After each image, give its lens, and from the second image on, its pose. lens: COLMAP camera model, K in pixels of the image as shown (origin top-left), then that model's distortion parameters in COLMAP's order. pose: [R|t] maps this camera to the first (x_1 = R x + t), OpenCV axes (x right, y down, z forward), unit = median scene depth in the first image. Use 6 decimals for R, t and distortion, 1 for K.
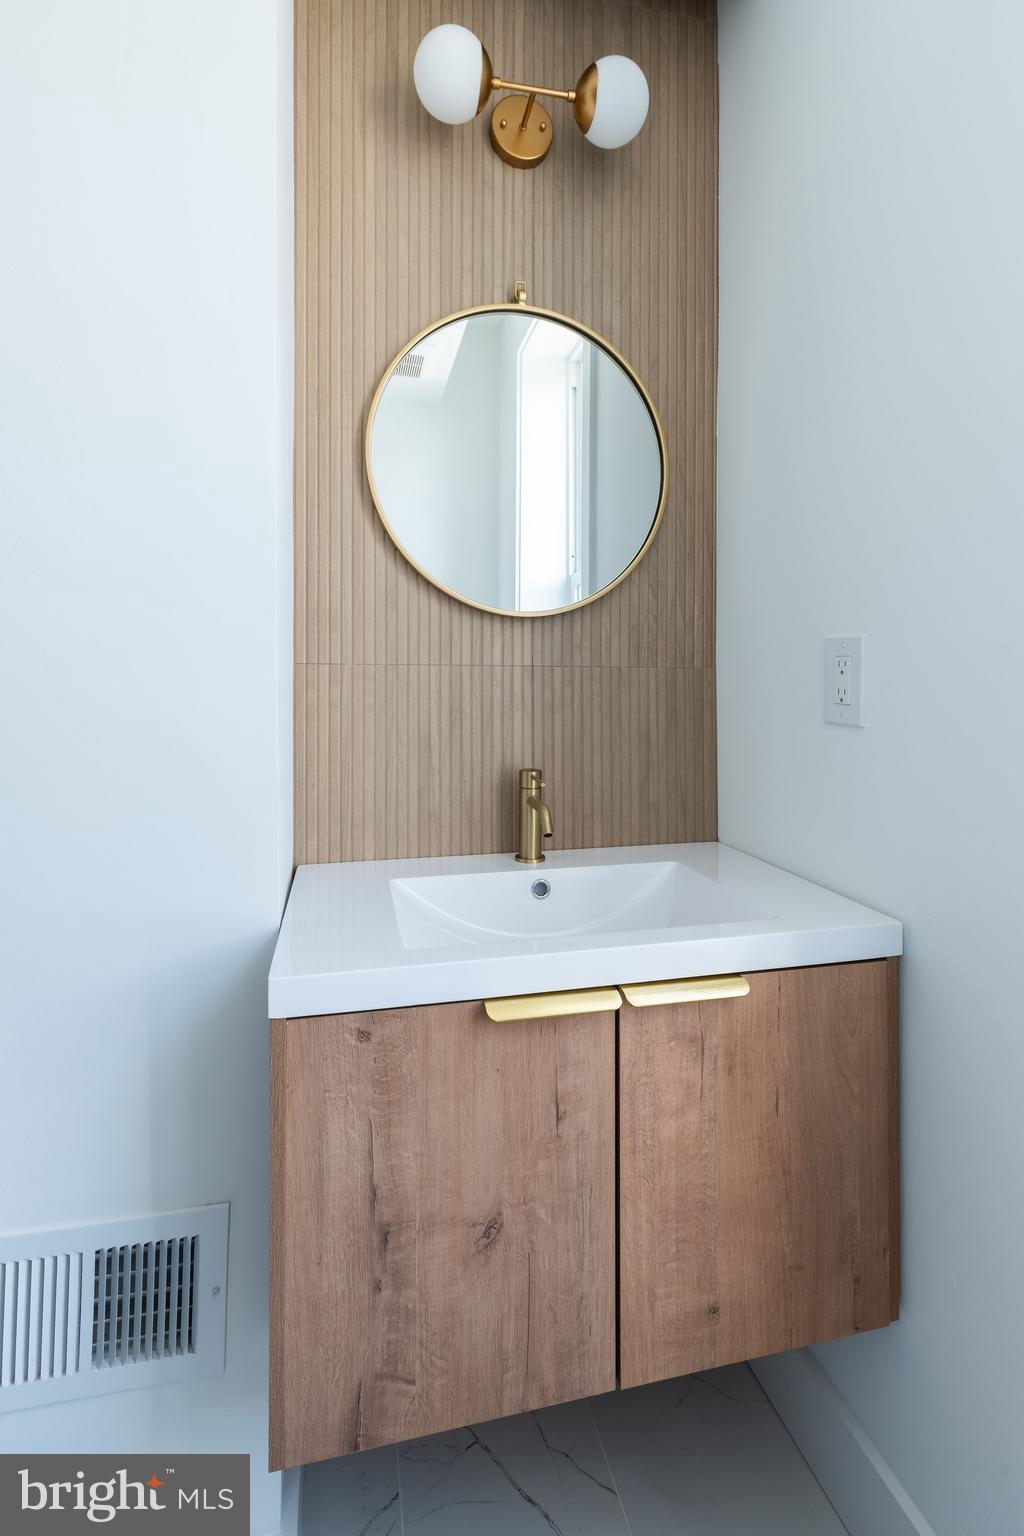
lens RADIAL K [[682.4, 0, 509.0], [0, 682.4, 695.7], [0, 0, 1]] dist [0.012349, -0.000791]
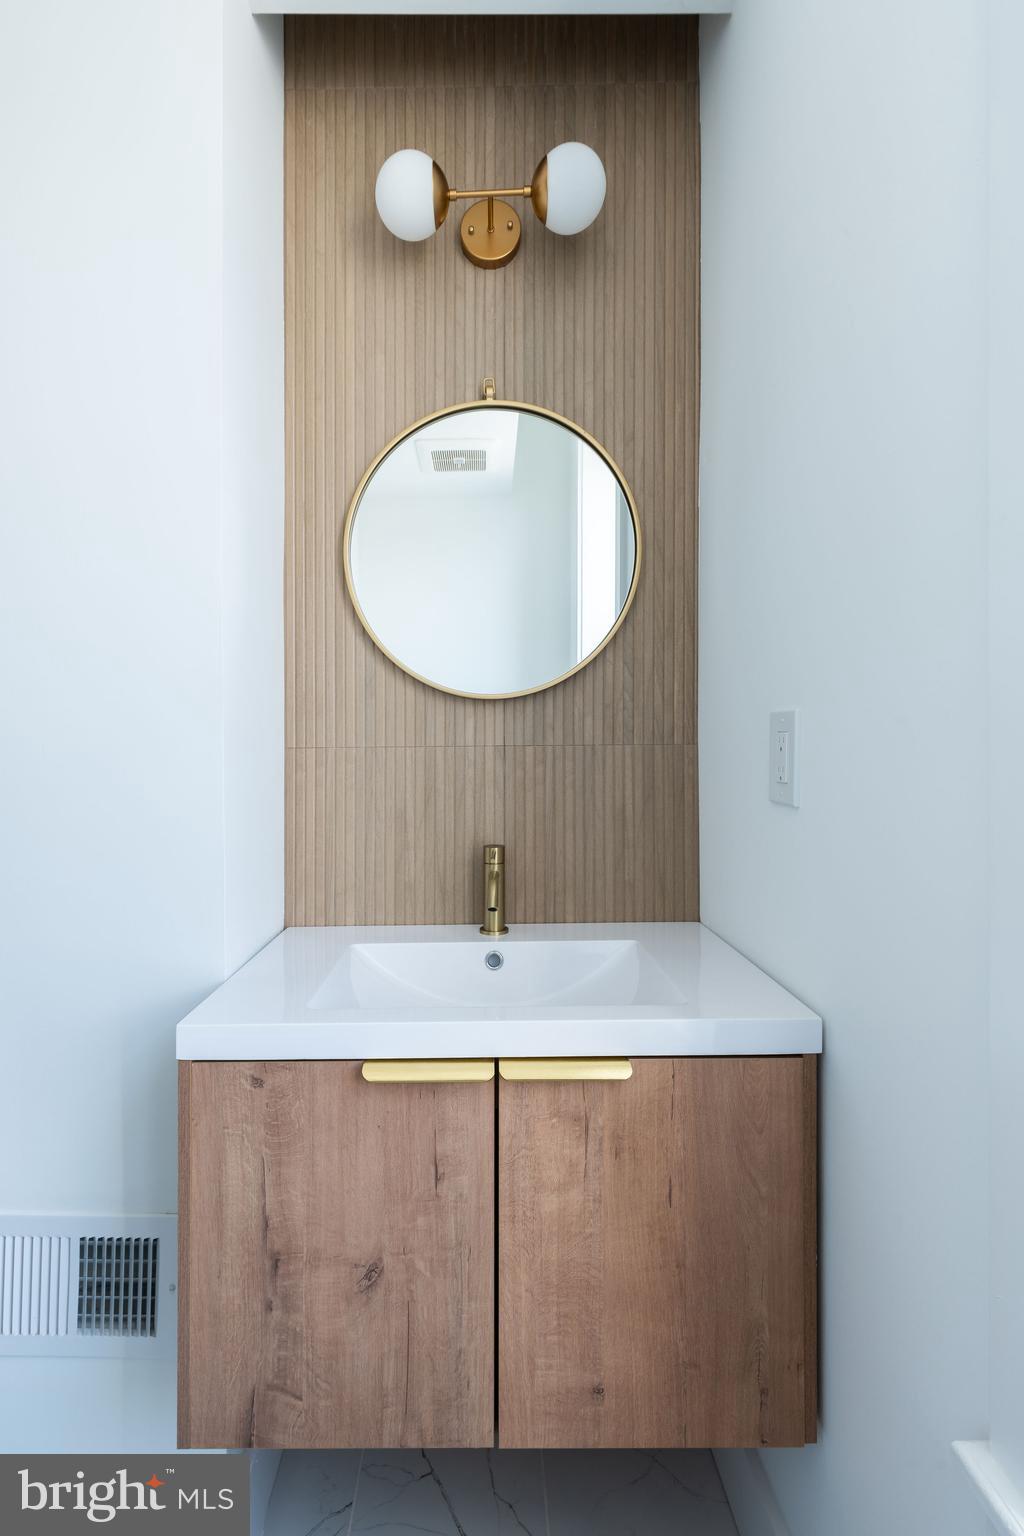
lens RADIAL K [[661.7, 0, 512.0], [0, 661.7, 768.0], [0, 0, 1]] dist [0.011283, -0.000167]
pose [[0.974010, -0.008794, -0.226333, 0.386016], [0.009325, 0.999956, 0.001280, -0.015256], [0.226311, -0.003358, 0.974049, 0.027681]]
